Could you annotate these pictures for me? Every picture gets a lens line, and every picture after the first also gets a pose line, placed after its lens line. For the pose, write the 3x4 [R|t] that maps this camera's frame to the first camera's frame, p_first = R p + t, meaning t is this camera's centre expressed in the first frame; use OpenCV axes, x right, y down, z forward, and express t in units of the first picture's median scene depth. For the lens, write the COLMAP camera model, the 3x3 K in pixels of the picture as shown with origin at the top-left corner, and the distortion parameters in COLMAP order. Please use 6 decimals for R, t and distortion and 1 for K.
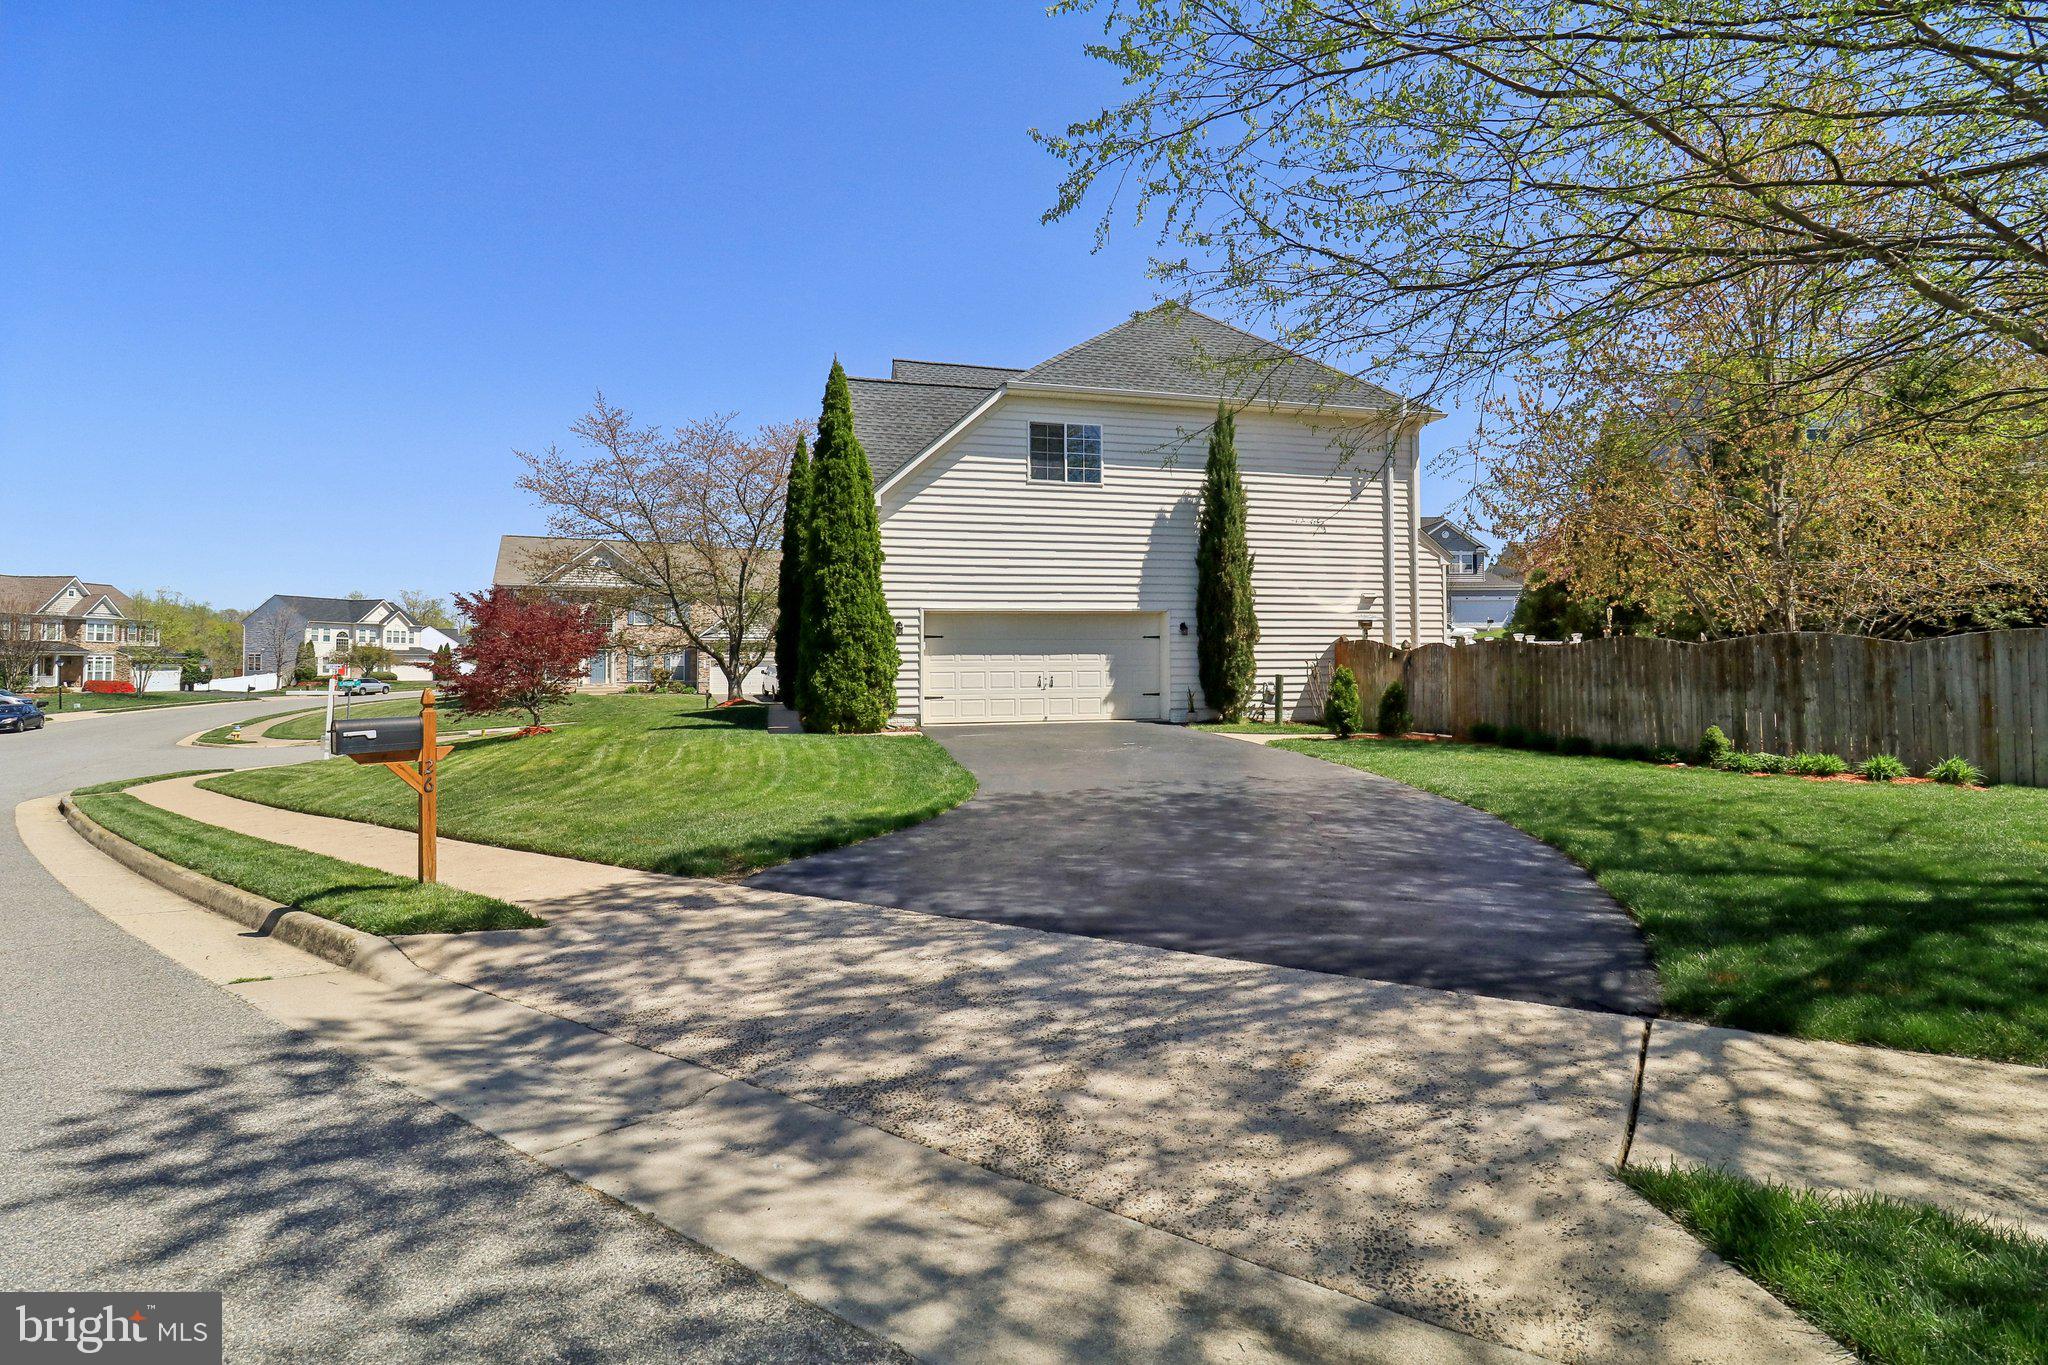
lens RADIAL K [[971.2, 0, 1022.8], [0, 971.2, 599.1], [0, 0, 1]] dist [-0.015697, 0.000005]
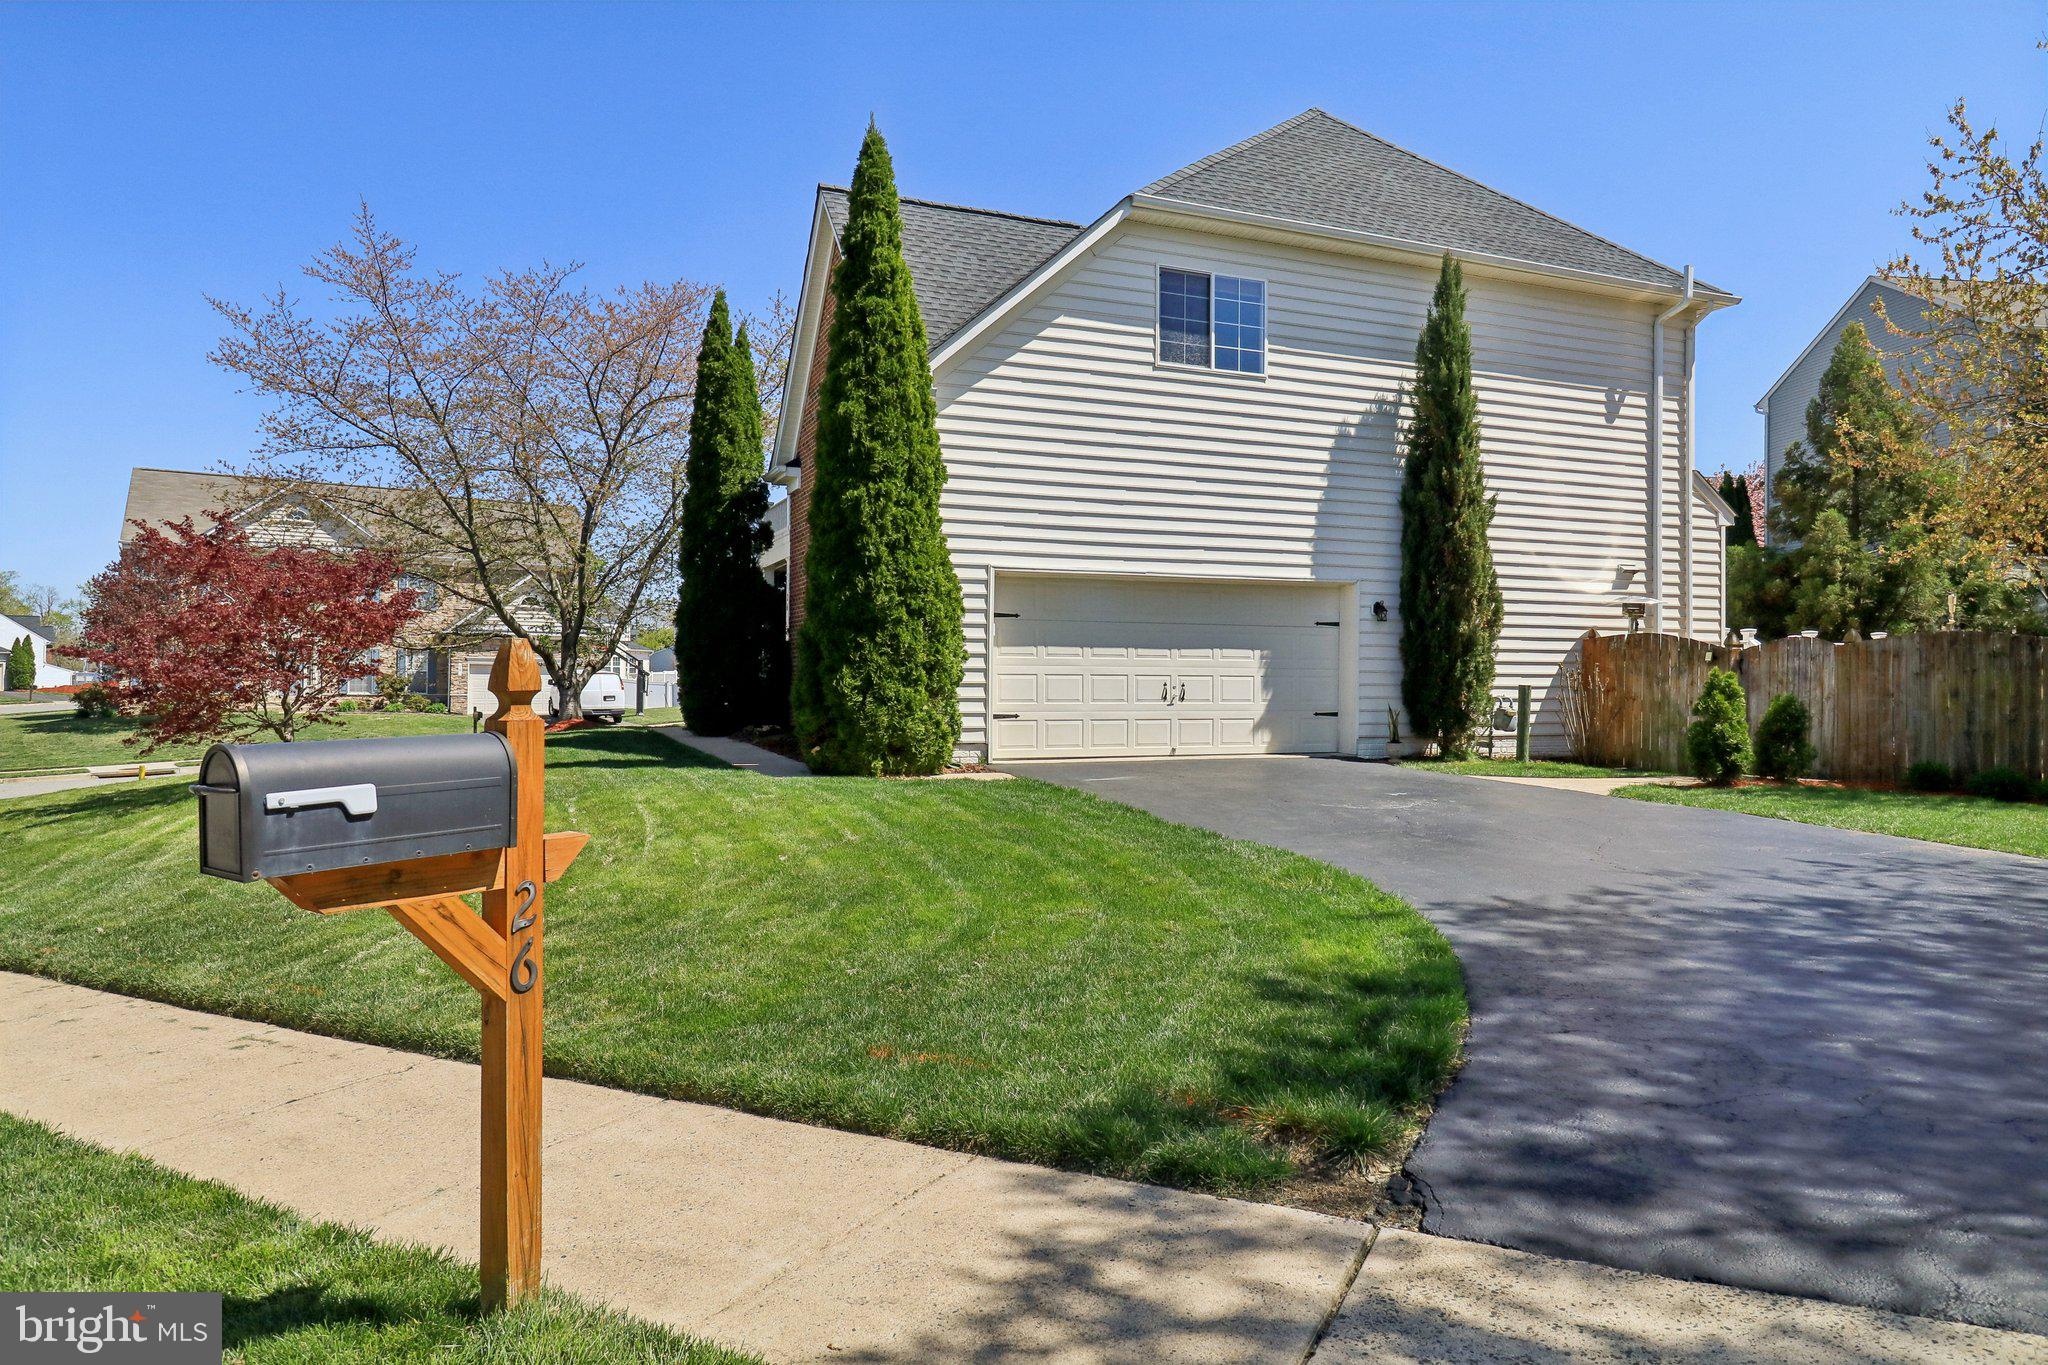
lens RADIAL K [[1277.4, 0, 1024.0], [0, 1277.4, 634.5], [0, 0, 1]] dist [-0.007859, -0.000632]
pose [[0.990707, 0.016331, 0.135027, -0.180811], [-0.020440, 0.999367, 0.029105, 0.026775], [-0.134466, -0.031594, 0.990414, 0.208297]]
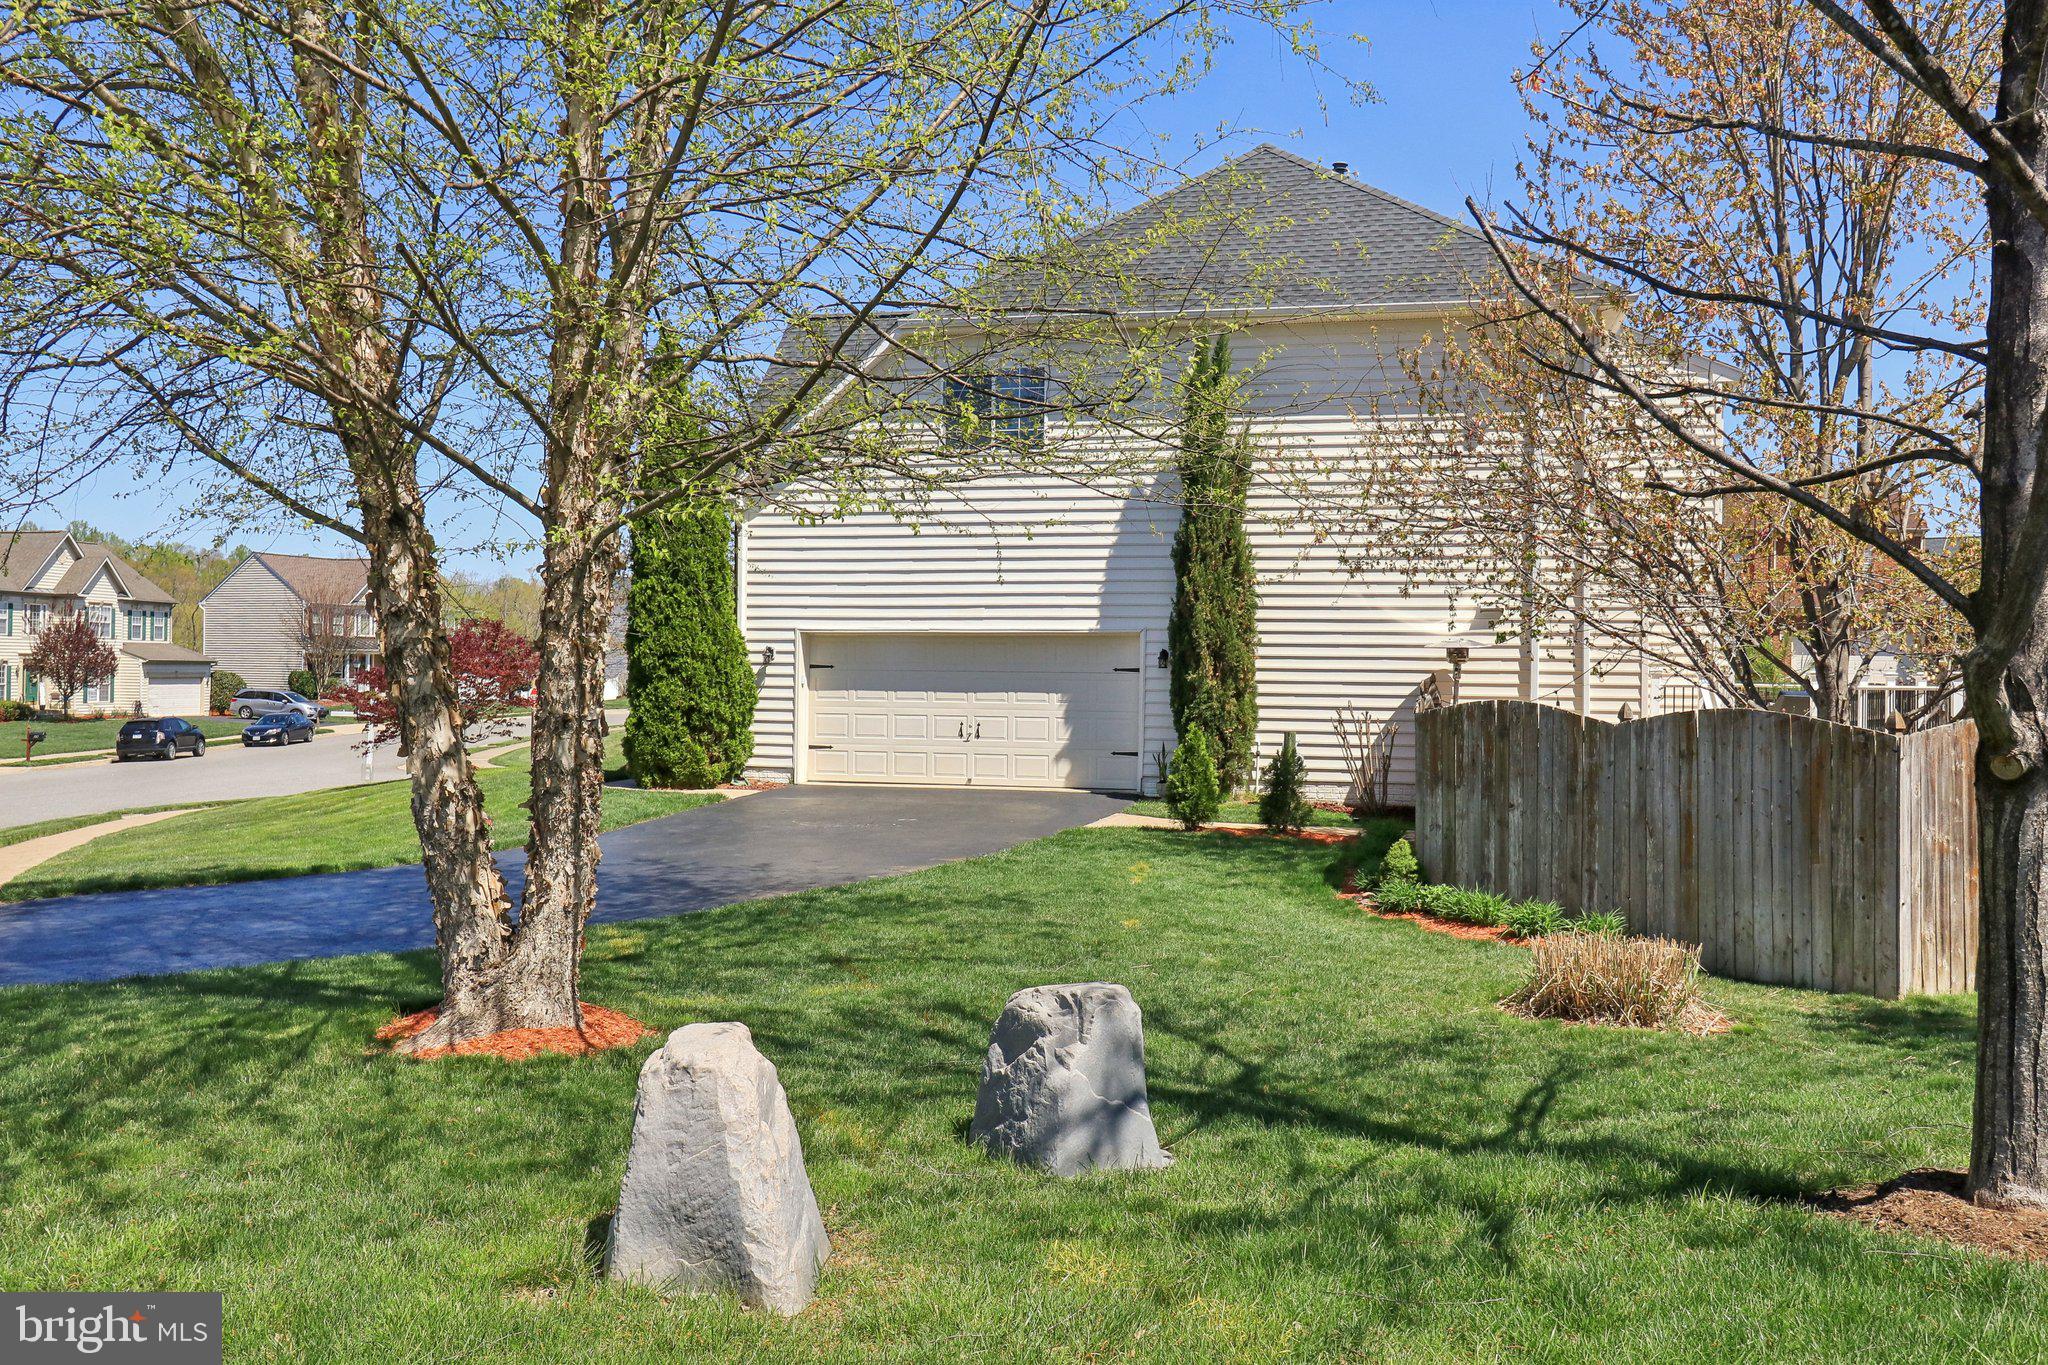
lens RADIAL K [[1688.7, 0, 1025.6], [0, 1688.7, 609.5], [0, 0, 1]] dist [0.071847, 0.000265]
pose [[0.892270, 0.000000, -0.451503, 0.626425], [0.014748, 0.999466, 0.029145, -0.040108], [0.451262, -0.032664, 0.891794, -0.098925]]
